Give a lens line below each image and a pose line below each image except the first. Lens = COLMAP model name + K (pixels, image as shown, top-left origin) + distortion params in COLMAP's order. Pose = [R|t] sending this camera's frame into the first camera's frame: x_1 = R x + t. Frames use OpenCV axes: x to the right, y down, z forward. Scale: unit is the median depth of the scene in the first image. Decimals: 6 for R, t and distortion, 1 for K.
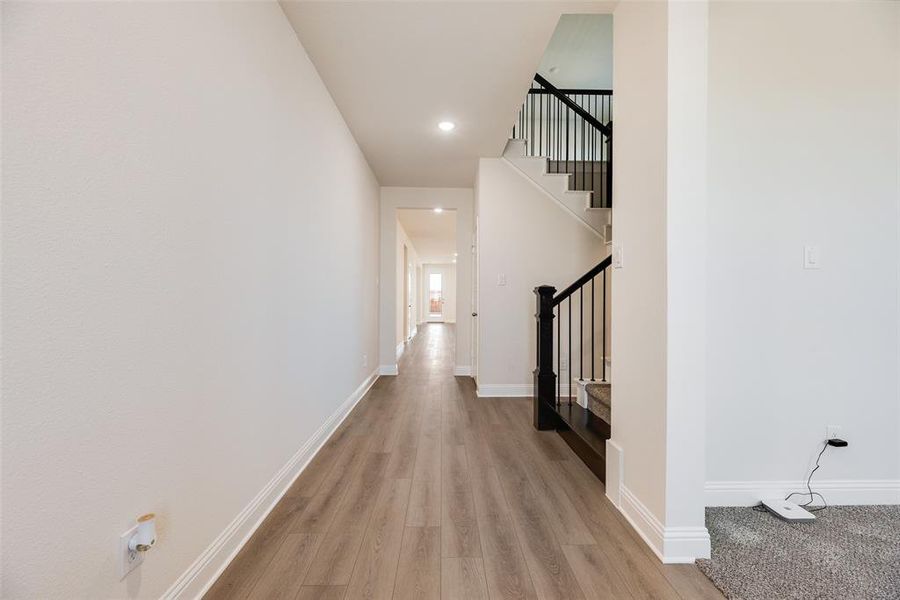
lens RADIAL K [[360.5, 0, 450.0], [0, 360.5, 300.0], [0, 0, 1]] dist [-0.000445, -0.000033]
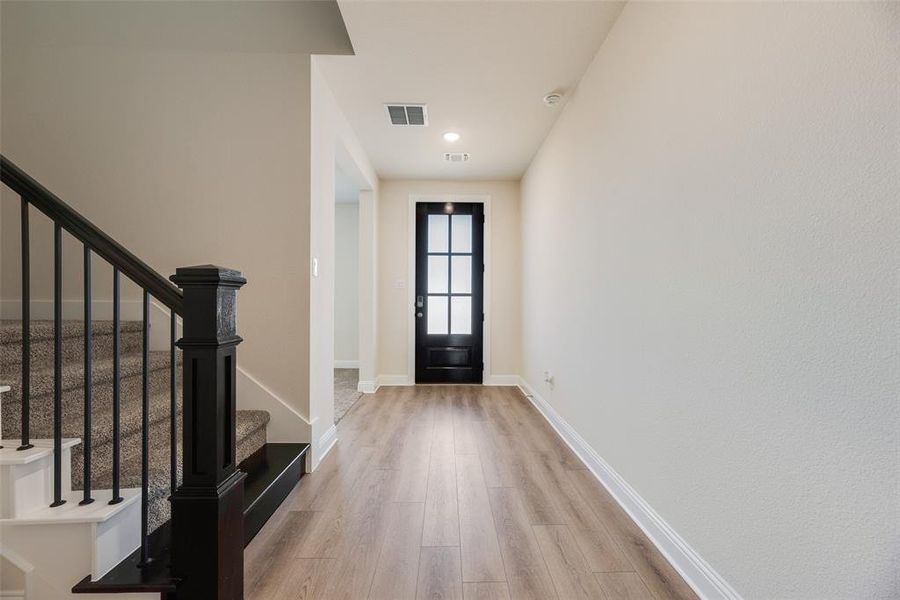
lens RADIAL K [[360.5, 0, 450.0], [0, 360.5, 300.0], [0, 0, 1]] dist [-0.000445, -0.000033]
pose [[-0.999930, -0.007434, 0.009247, -0.011277], [-0.007419, 0.999971, 0.001598, -0.011441], [-0.009258, 0.001530, -0.999956, 2.083258]]
